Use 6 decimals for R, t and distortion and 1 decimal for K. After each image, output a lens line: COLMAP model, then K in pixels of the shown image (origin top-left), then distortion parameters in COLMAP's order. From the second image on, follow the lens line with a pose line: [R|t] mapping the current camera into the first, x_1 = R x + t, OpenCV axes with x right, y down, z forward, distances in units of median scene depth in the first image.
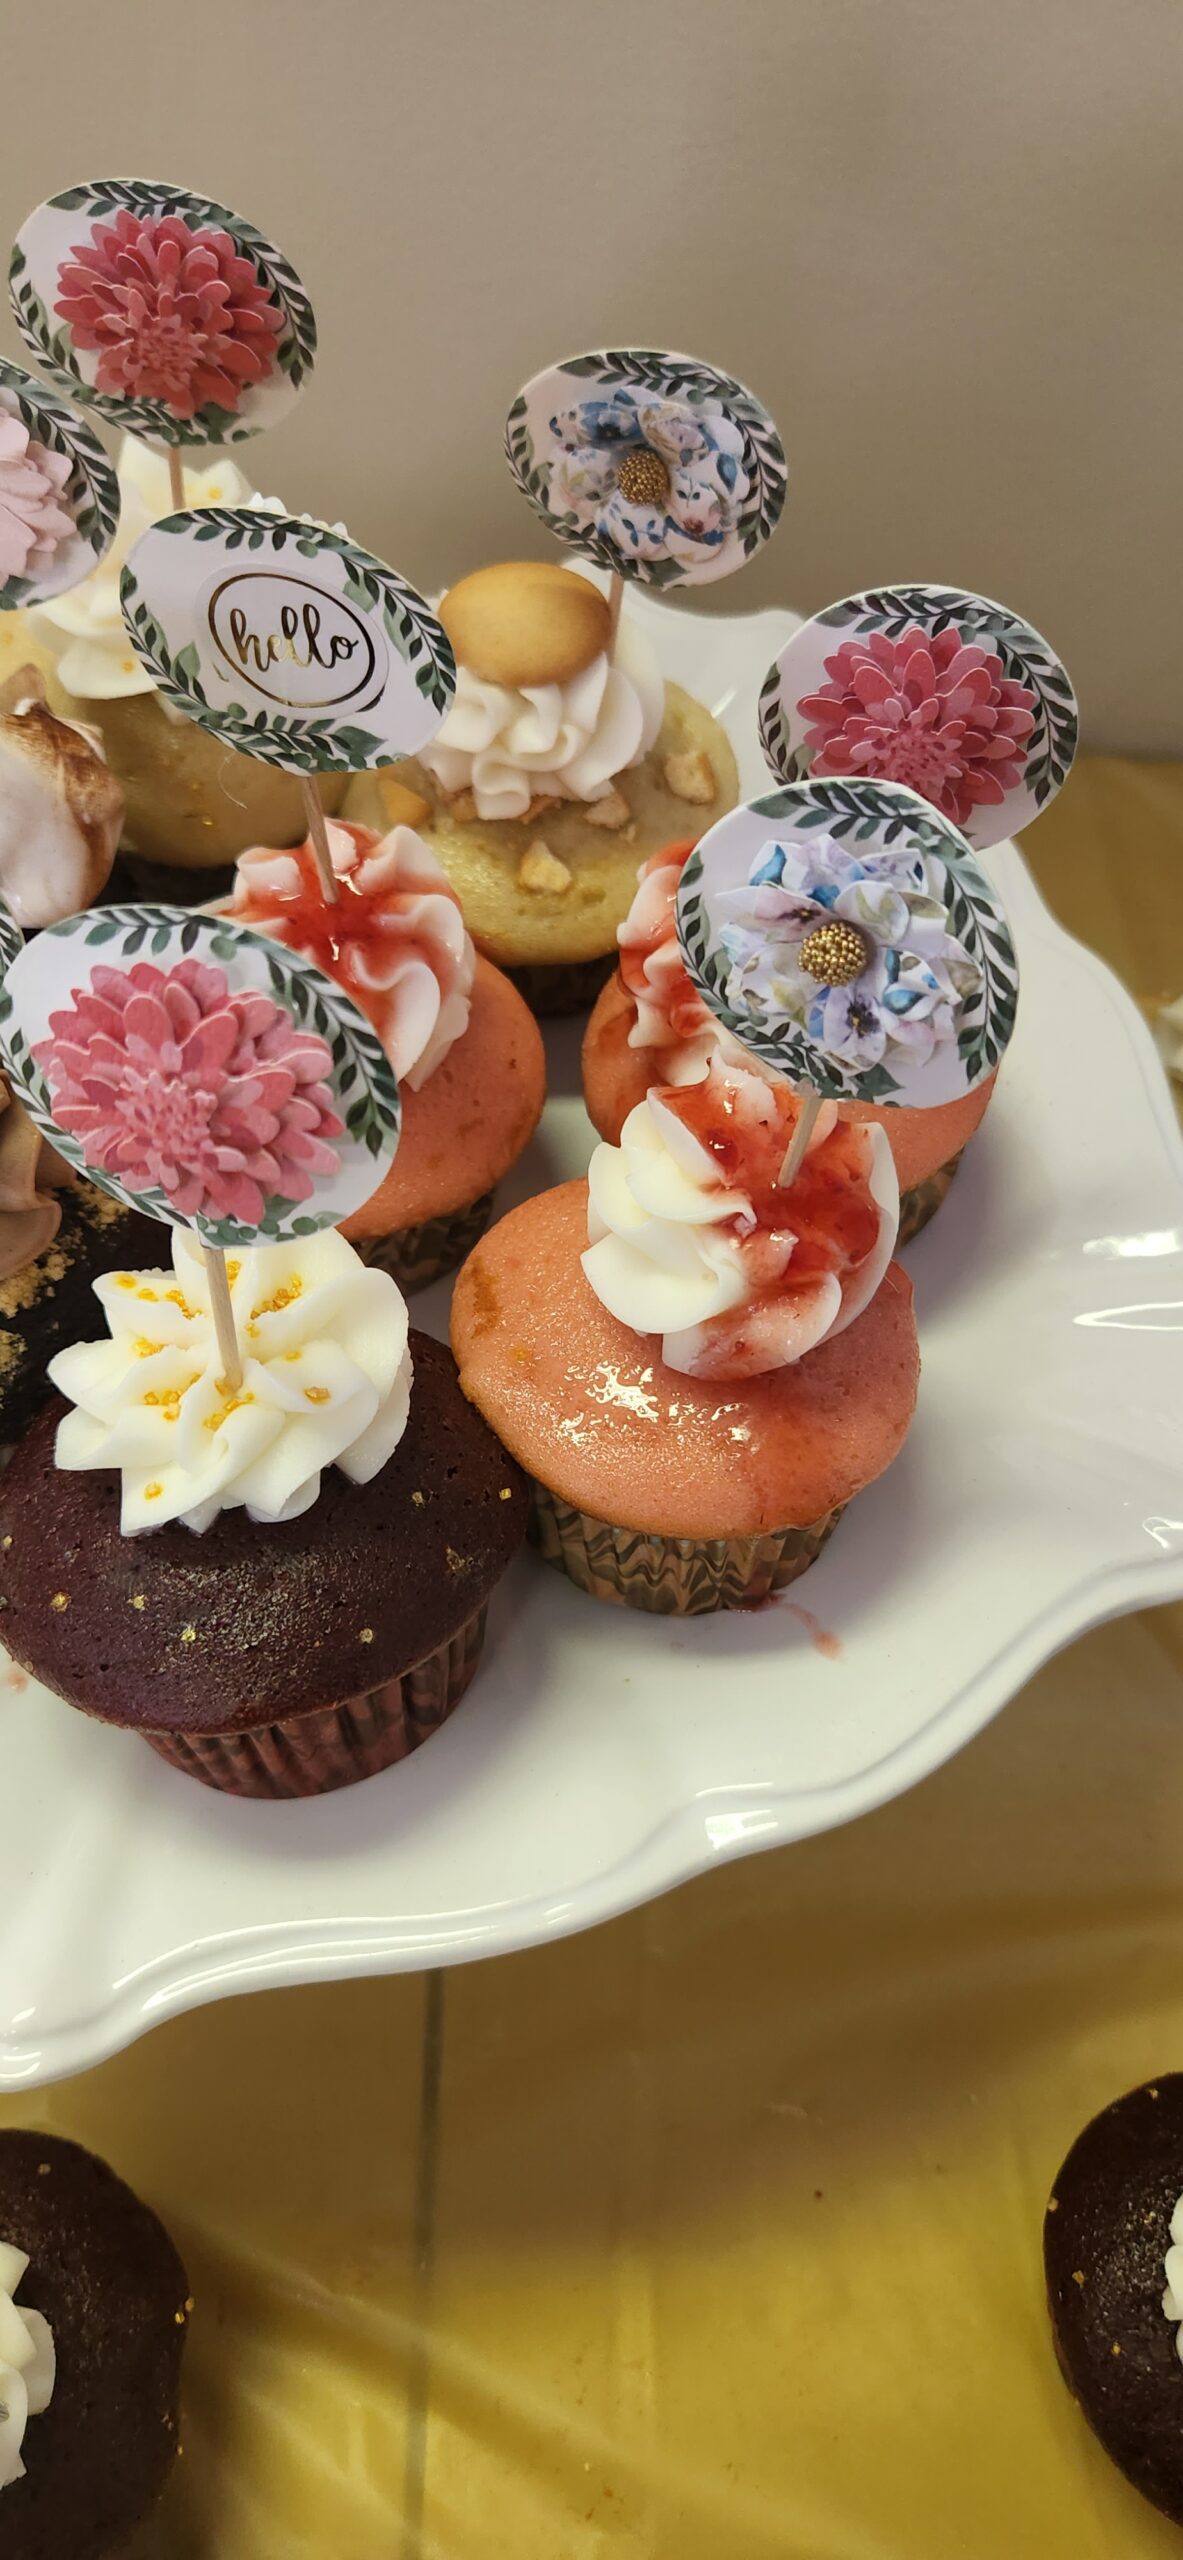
lens RADIAL K [[1923.8, 0, 620.2], [0, 1923.8, 1282.4], [0, 0, 1]] dist [-0.022960, -0.004635]
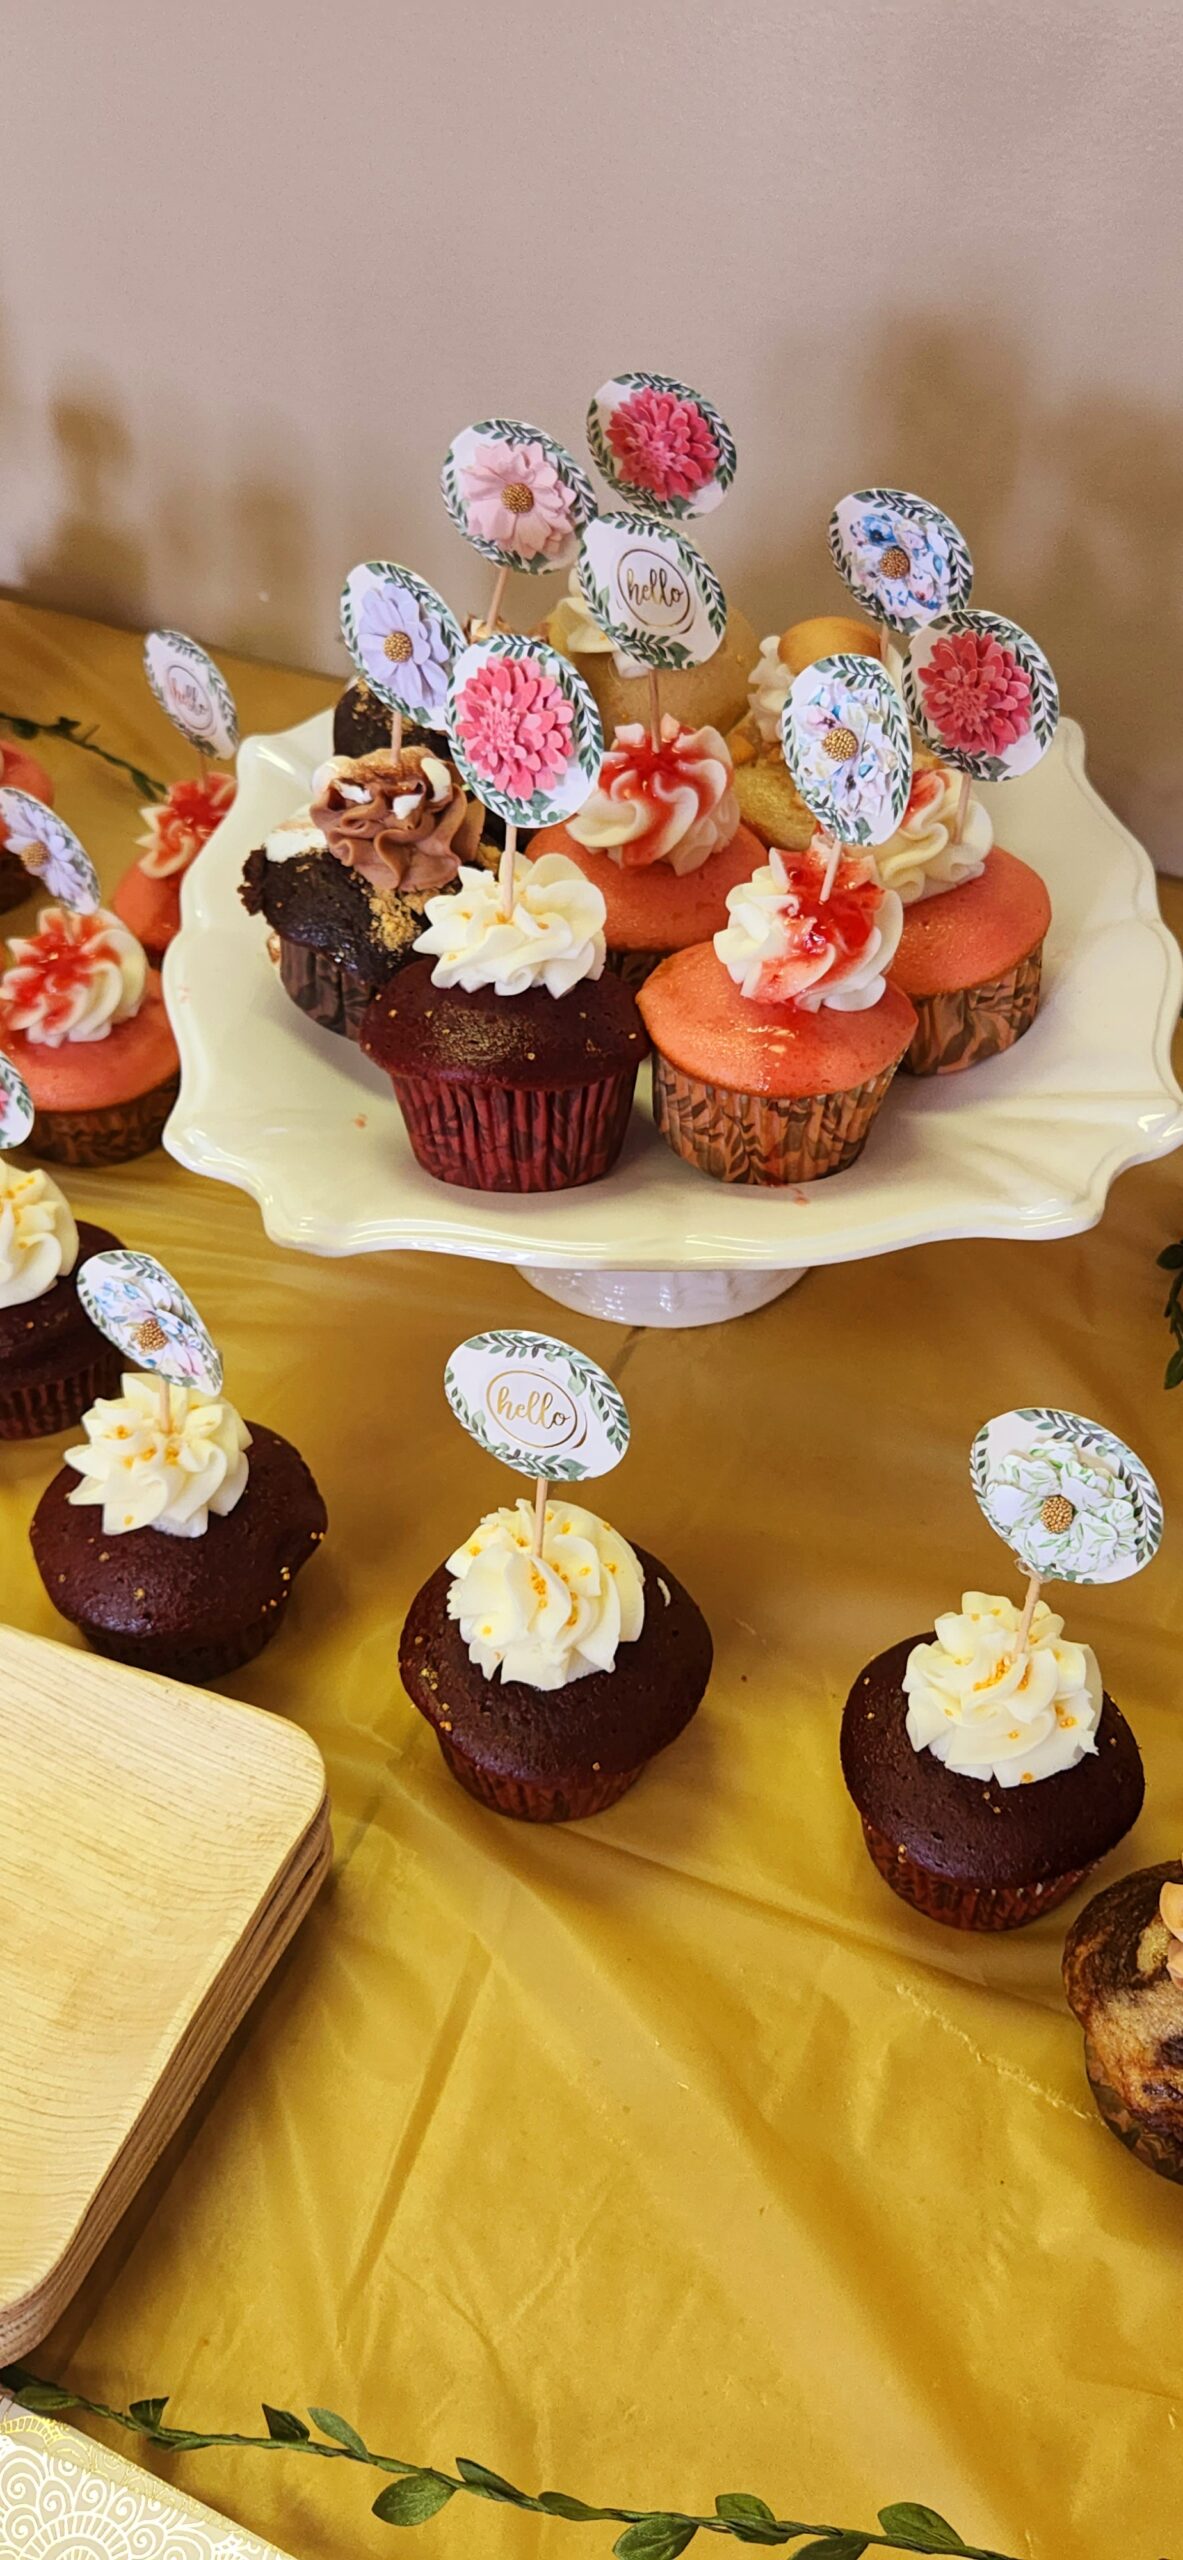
lens RADIAL K [[2518.3, 0, 591.5], [0, 2518.3, 1280.0], [0, 0, 1]] dist [0.001914, -0.001734]
pose [[0.916779, 0.226960, -0.328643, 0.700425], [-0.298447, 0.936114, -0.186065, 0.741929], [0.265418, 0.268663, 0.925945, -1.084986]]
